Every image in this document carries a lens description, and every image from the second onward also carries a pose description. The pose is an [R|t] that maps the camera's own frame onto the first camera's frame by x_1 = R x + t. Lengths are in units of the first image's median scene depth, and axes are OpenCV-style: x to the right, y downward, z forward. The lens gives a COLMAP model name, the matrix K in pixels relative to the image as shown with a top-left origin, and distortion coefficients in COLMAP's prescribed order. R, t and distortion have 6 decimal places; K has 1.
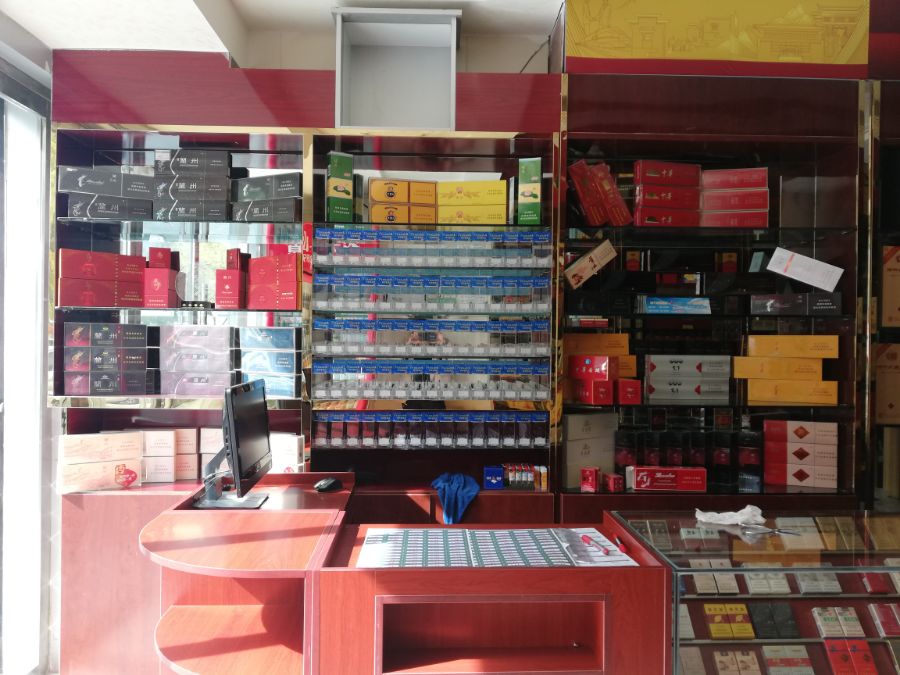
lens RADIAL K [[679.9, 0, 450.7], [0, 679.9, 337.3], [0, 0, 1]] dist [0.008188, -0.000023]
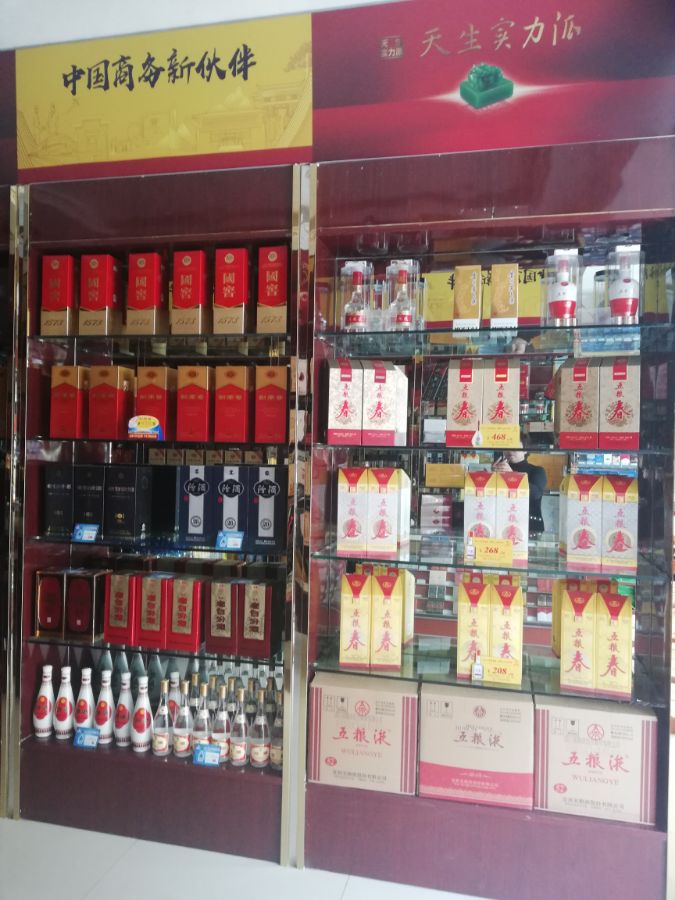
lens RADIAL K [[679.9, 0, 336.9], [0, 679.9, 448.5], [0, 0, 1]] dist [0.008188, -0.000023]
pose [[0.963212, 0.013224, -0.268416, 0.885059], [-0.015464, 0.999861, -0.006234, -0.004678], [0.268296, 0.010156, 0.963283, 0.169073]]
